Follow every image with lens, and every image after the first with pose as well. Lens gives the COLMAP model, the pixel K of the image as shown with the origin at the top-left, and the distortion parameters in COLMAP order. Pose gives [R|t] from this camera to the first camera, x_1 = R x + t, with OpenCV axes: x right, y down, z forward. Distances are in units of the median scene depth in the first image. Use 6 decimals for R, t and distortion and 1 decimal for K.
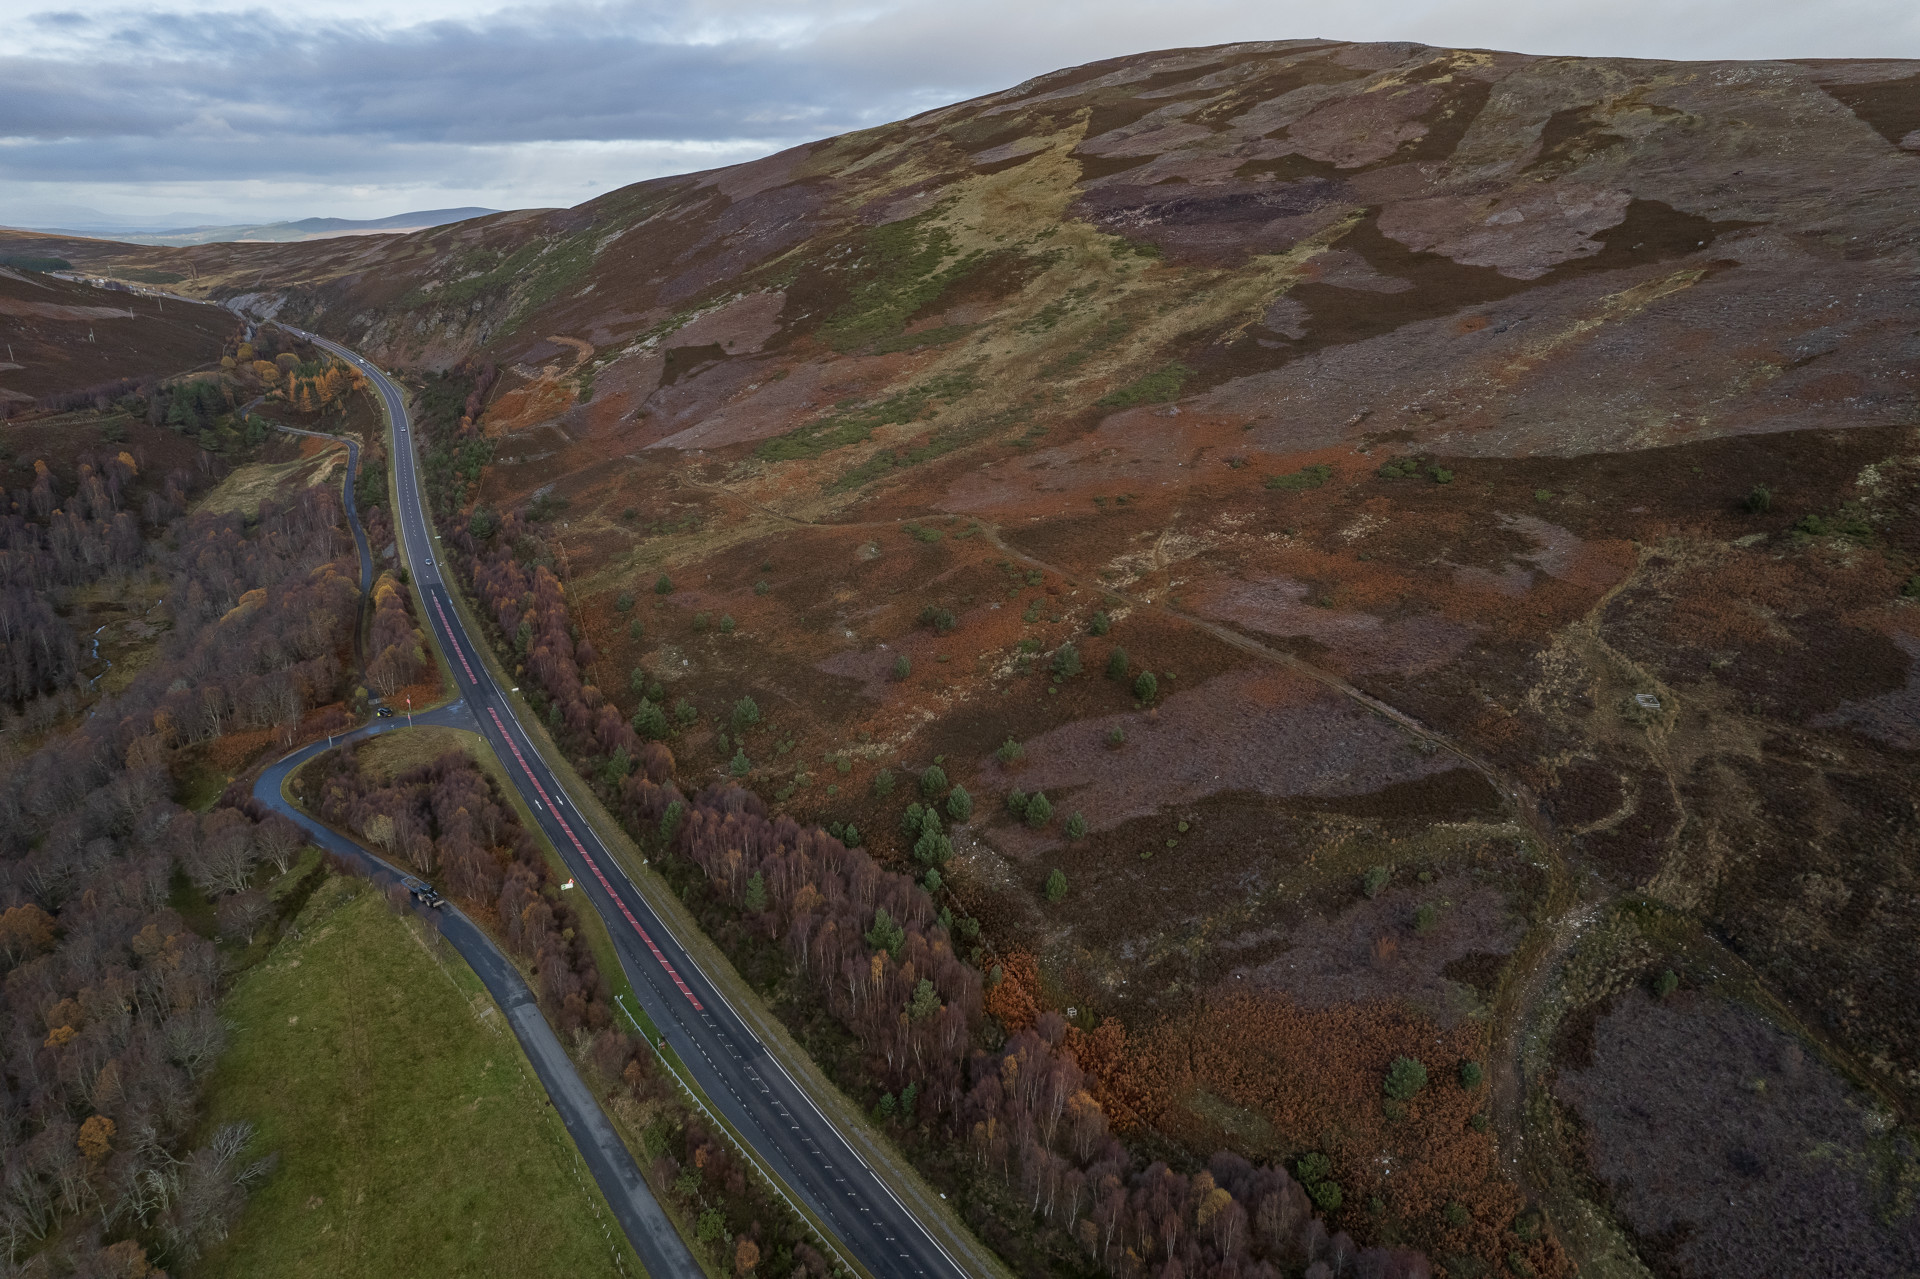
lens RADIAL K [[1158.2, 0, 956.0], [0, 1158.2, 636.1], [0, 0, 1]] dist [-0.070378, 0.044951]
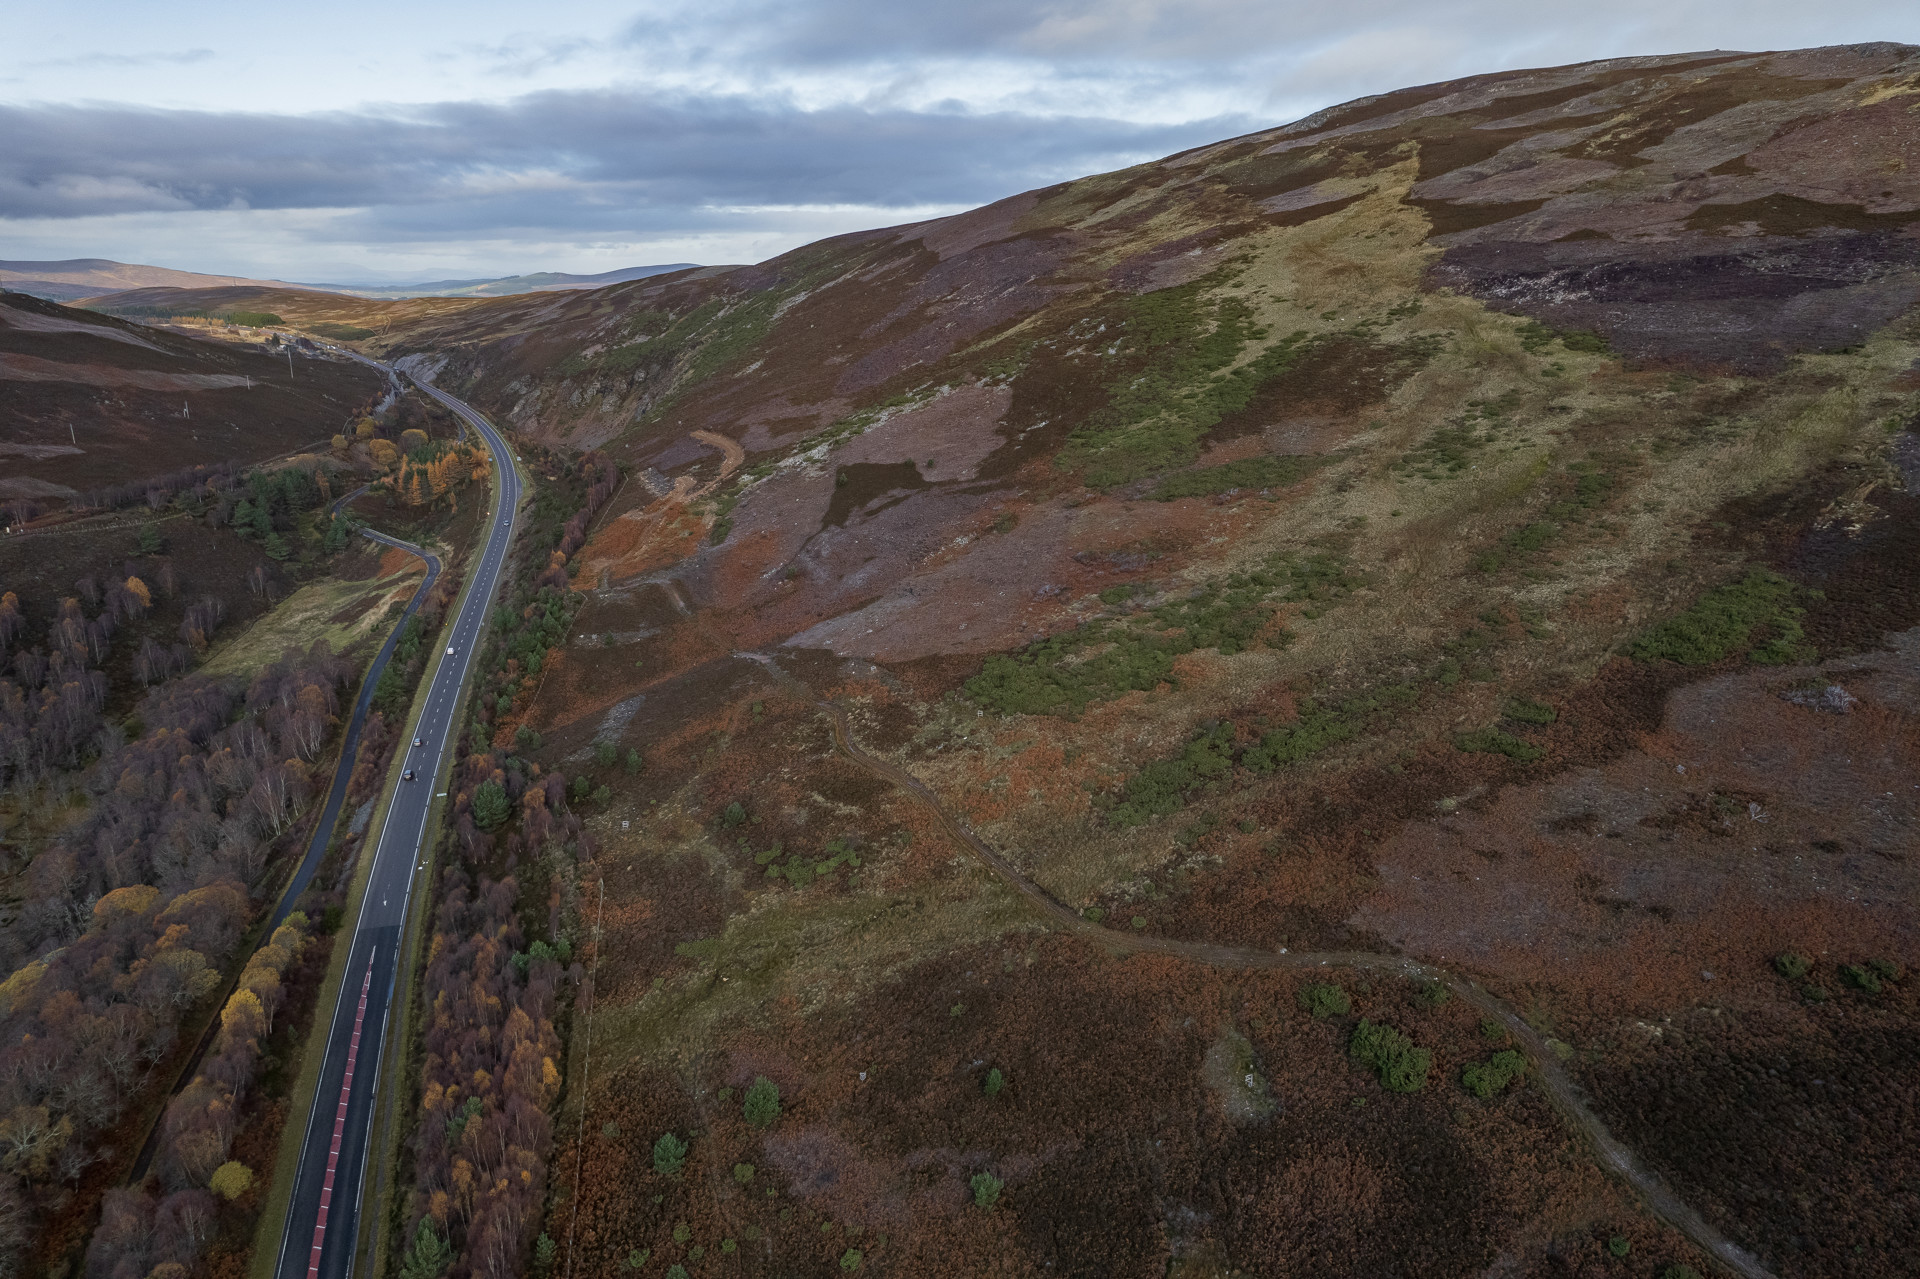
lens RADIAL K [[1158.2, 0, 956.0], [0, 1158.2, 636.1], [0, 0, 1]] dist [-0.070378, 0.044951]
pose [[0.986869, 0.053600, -0.152372, -0.064281], [-0.060849, 0.997207, -0.043314, -0.111139], [0.149625, 0.052017, 0.987374, 0.298914]]
